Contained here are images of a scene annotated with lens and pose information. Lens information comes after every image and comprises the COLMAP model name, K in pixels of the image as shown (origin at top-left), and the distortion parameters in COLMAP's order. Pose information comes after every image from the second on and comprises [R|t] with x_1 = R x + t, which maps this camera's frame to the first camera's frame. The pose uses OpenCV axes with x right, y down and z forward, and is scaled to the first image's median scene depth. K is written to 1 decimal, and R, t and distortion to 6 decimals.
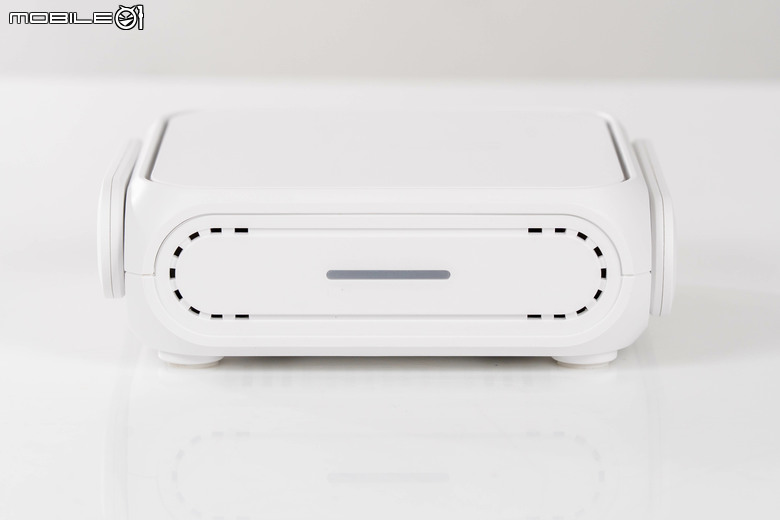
lens RADIAL K [[4060.7, 0, 390.1], [0, 4060.7, 262.1], [0, 0, 1]] dist [0.560877, 0.000000]
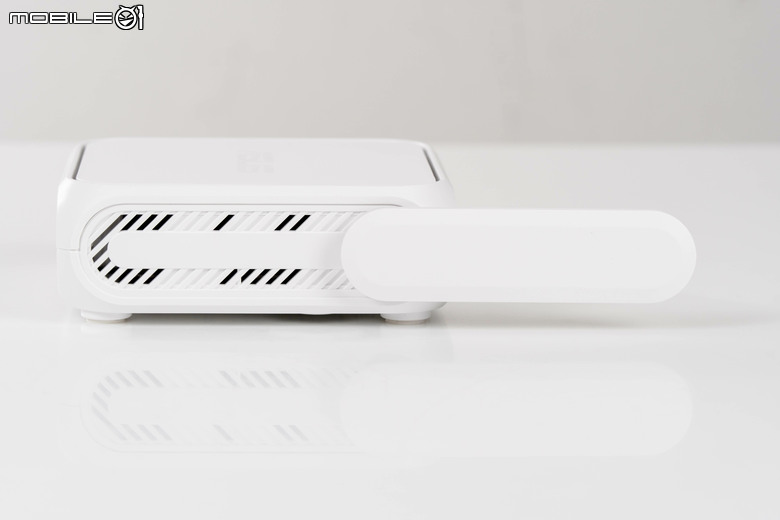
lens RADIAL K [[4060.7, 0, 391.6], [0, 4060.7, 266.2], [0, 0, 1]] dist [0.560877, 0.000000]
pose [[0.999880, 0.004354, 0.014859, 0.023770], [-0.004525, 0.999924, 0.011489, -0.007821], [-0.014808, -0.011555, 0.999824, -0.317901]]
